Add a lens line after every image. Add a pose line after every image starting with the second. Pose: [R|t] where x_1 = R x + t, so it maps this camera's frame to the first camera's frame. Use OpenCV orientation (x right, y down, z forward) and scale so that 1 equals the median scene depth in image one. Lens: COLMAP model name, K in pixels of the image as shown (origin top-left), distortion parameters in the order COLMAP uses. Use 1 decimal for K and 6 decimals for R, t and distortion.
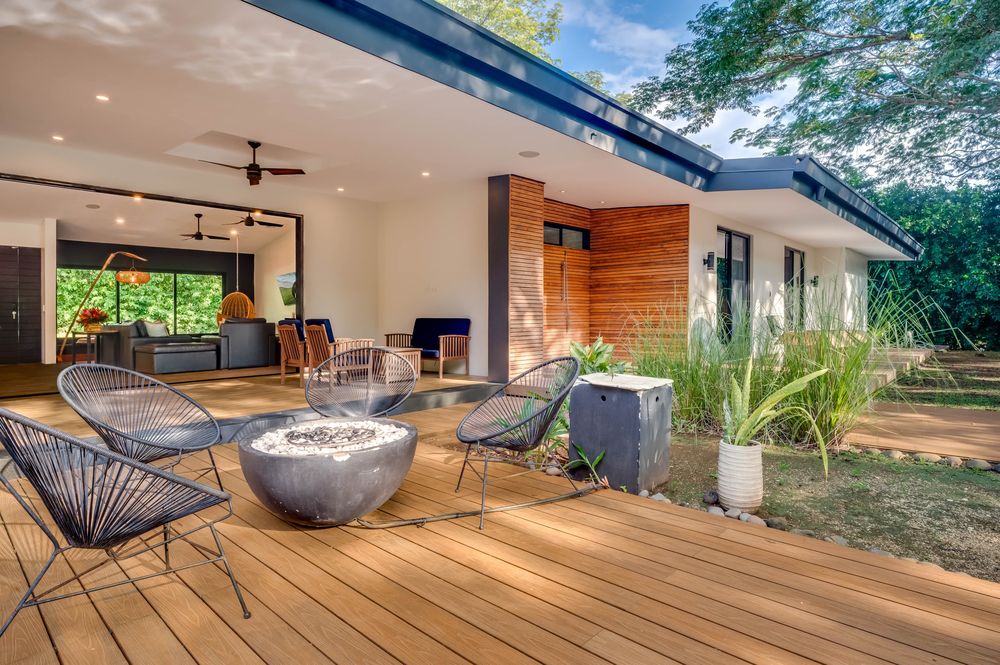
lens RADIAL K [[537.3, 0, 500.8], [0, 537.3, 327.9], [0, 0, 1]] dist [-0.000850, -0.000029]
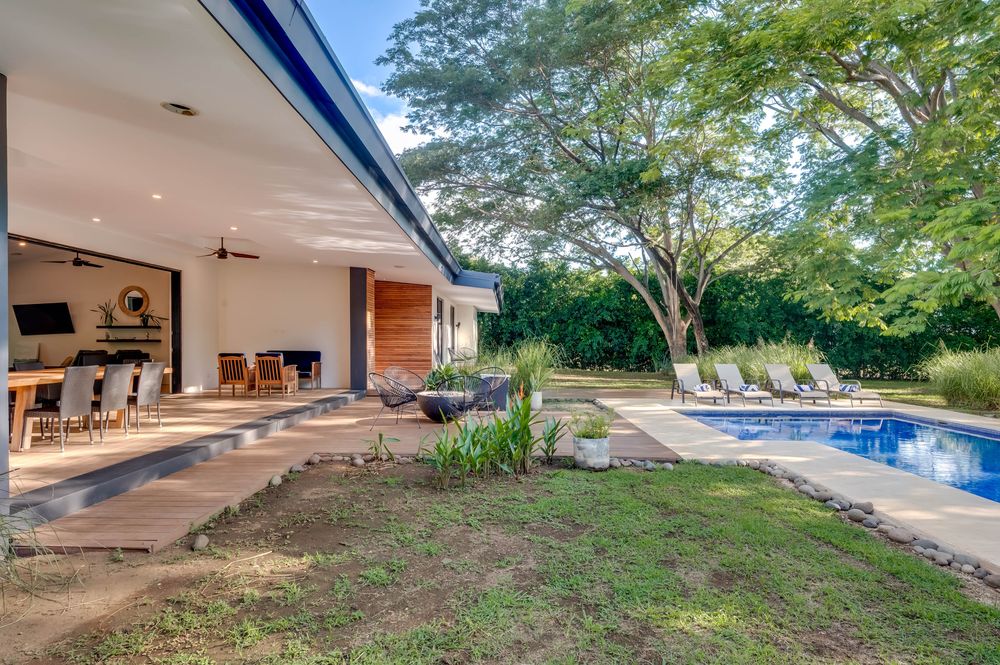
lens RADIAL K [[537.3, 0, 499.8], [0, 537.3, 336.0], [0, 0, 1]] dist [-0.000850, -0.000029]
pose [[0.747469, 0.016706, 0.664087, -0.387593], [0.006918, 0.999434, -0.032929, -0.003474], [-0.664261, 0.029207, 0.746930, -0.274120]]
